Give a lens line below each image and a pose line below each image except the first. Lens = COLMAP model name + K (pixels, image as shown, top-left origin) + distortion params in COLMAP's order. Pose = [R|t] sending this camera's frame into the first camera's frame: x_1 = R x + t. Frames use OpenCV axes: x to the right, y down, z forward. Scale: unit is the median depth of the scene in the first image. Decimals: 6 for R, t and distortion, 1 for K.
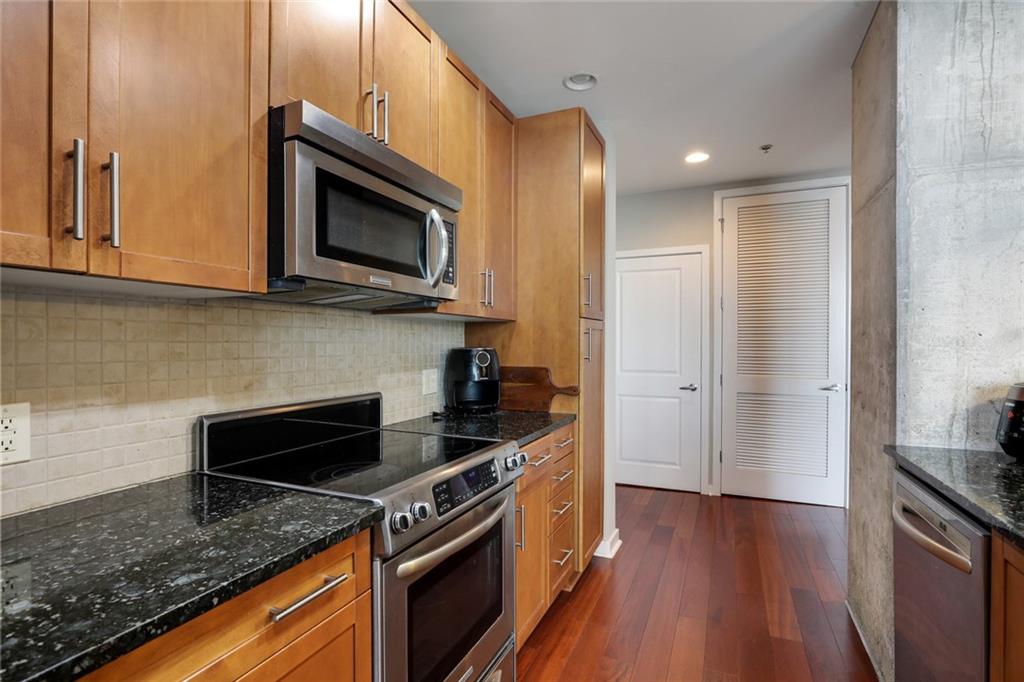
lens RADIAL K [[484.0, 0, 511.4], [0, 484.0, 341.5], [0, 0, 1]] dist [0.016273, -0.010475]
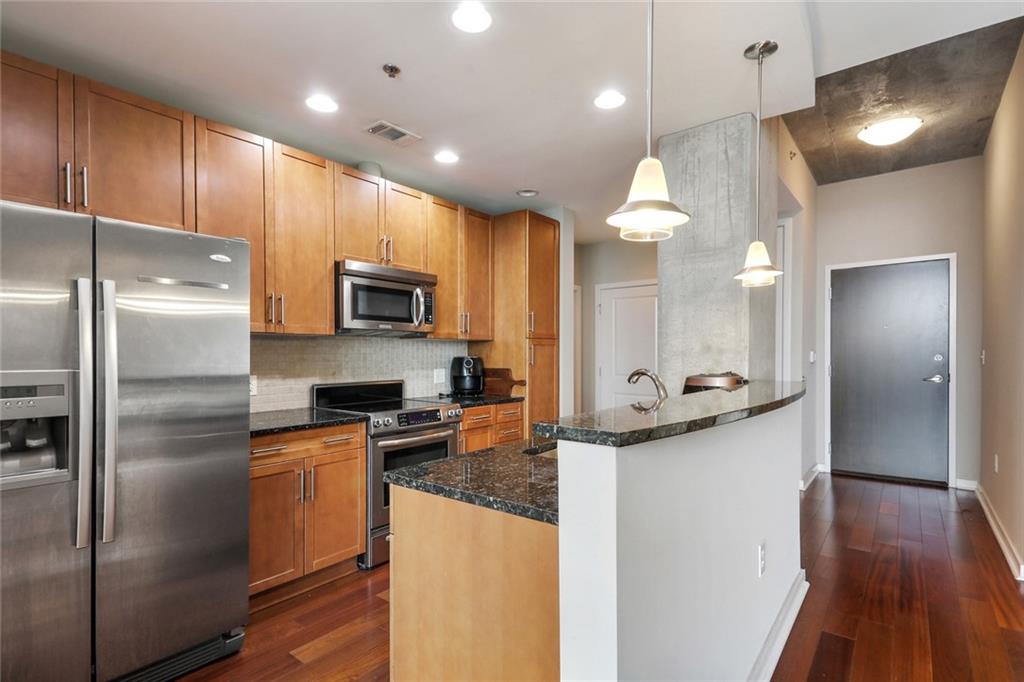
lens RADIAL K [[484.0, 0, 512.5], [0, 484.0, 357.7], [0, 0, 1]] dist [0.016273, -0.010475]
pose [[0.967389, 0.001085, -0.253292, 0.562931], [0.002865, 0.999880, 0.015225, -0.009318], [0.253278, -0.015454, 0.967270, -0.659193]]
